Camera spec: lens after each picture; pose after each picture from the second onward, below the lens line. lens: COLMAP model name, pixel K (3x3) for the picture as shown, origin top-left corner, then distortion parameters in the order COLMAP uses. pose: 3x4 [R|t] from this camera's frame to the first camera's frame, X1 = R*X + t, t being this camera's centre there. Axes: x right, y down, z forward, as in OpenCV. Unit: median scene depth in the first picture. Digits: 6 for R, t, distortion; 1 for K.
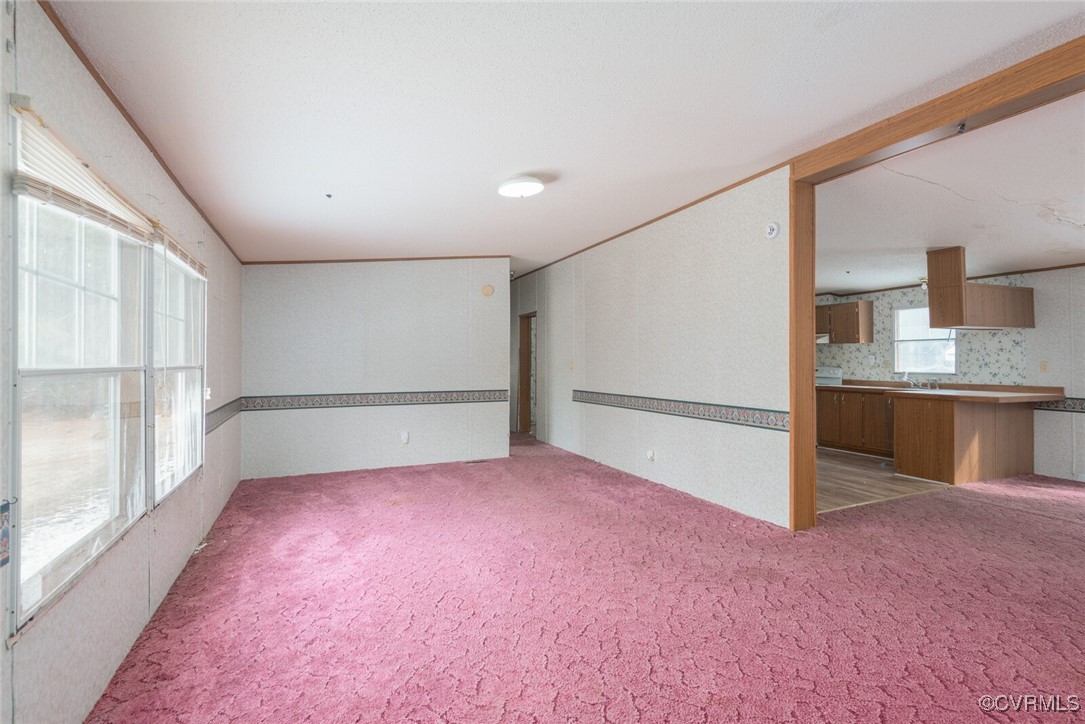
lens RADIAL K [[514.6, 0, 570.7], [0, 514.6, 357.2], [0, 0, 1]] dist [0.039432, -0.026375]
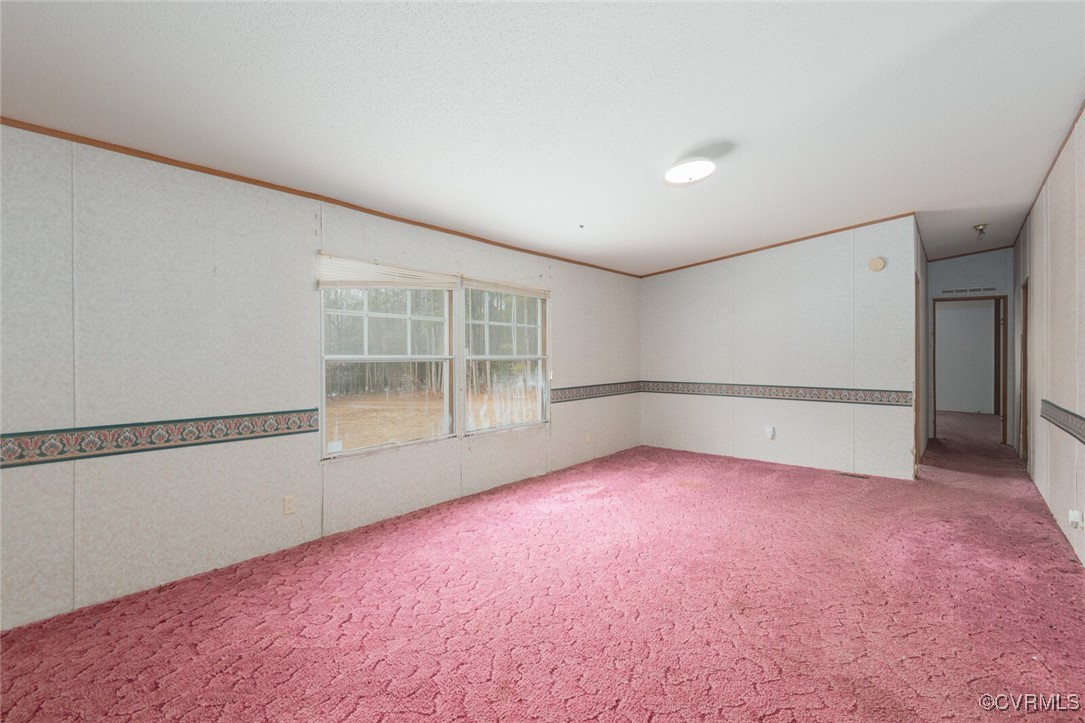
lens RADIAL K [[523.7, 0, 538.2], [0, 523.7, 349.4], [0, 0, 1]] dist [0.017306, -0.000606]
pose [[0.424452, -0.006040, -0.905430, 0.574047], [0.005722, 0.999976, -0.003988, 0.002613], [0.905432, -0.003488, 0.424477, 0.286826]]
